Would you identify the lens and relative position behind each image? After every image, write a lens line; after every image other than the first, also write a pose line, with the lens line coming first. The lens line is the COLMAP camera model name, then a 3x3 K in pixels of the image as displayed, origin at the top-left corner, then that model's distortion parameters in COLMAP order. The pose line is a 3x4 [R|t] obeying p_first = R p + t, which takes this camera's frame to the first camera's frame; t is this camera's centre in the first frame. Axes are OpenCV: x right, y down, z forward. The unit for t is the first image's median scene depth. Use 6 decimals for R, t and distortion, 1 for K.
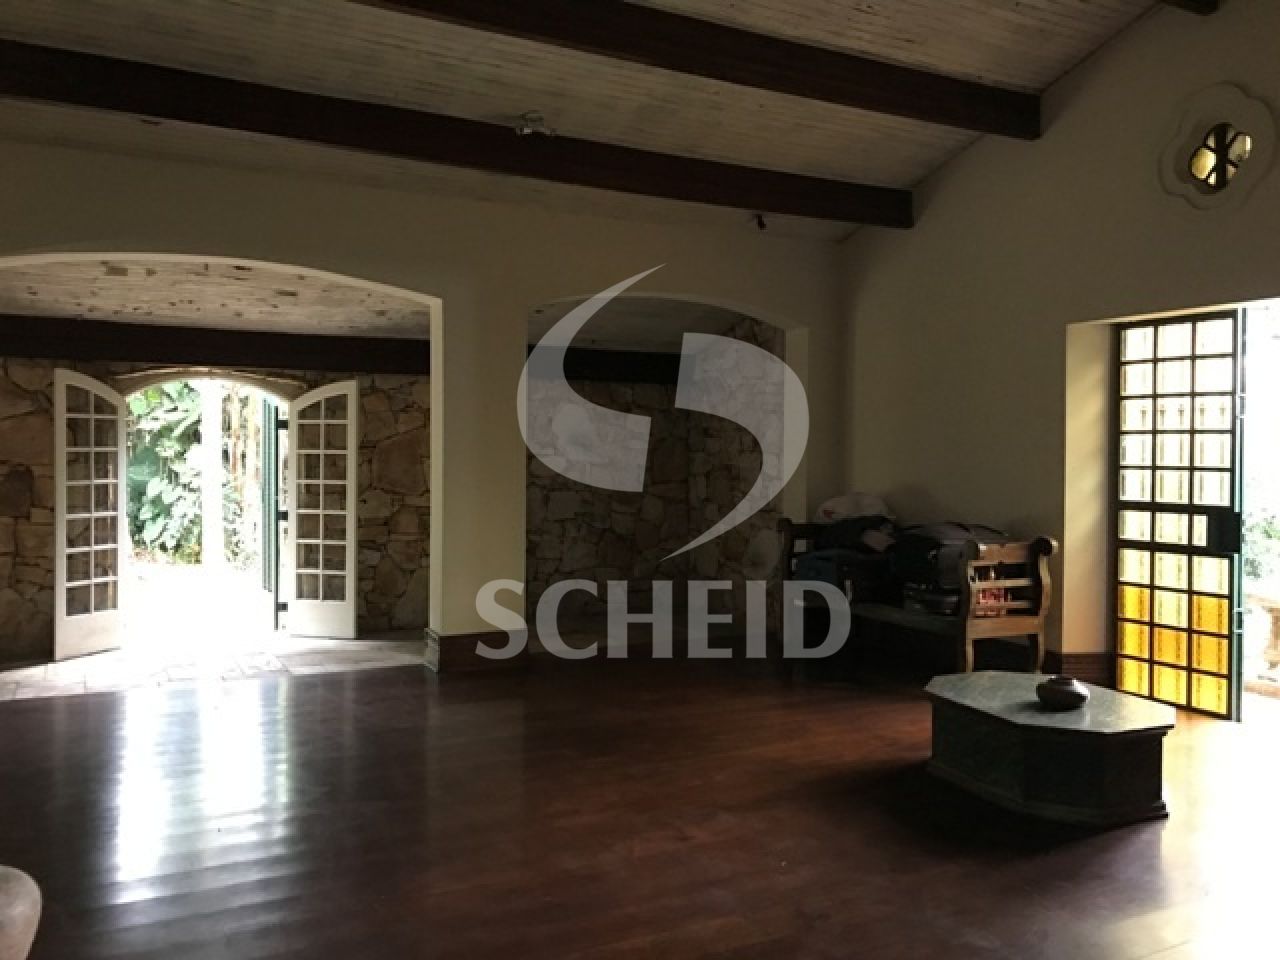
lens RADIAL K [[1049.7, 0, 636.7], [0, 1049.7, 471.1], [0, 0, 1]] dist [0.008632, 0.004054]
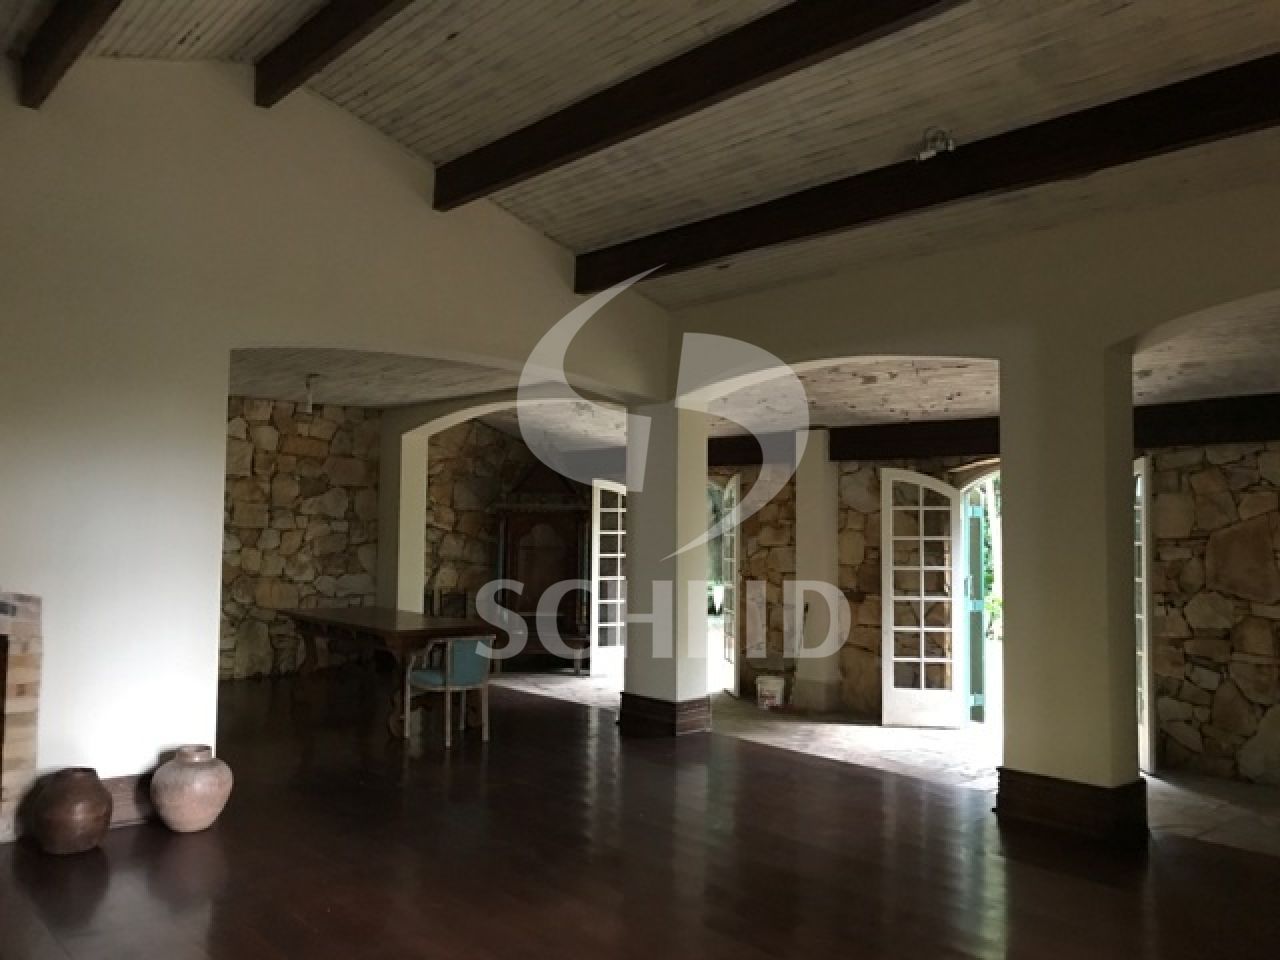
lens RADIAL K [[1049.7, 0, 636.7], [0, 1049.7, 471.1], [0, 0, 1]] dist [0.008632, 0.004054]
pose [[0.233689, -0.055985, -0.970698, 0.421036], [-0.024857, 0.997671, -0.063524, -0.012066], [0.971994, 0.038973, 0.231753, 0.399649]]
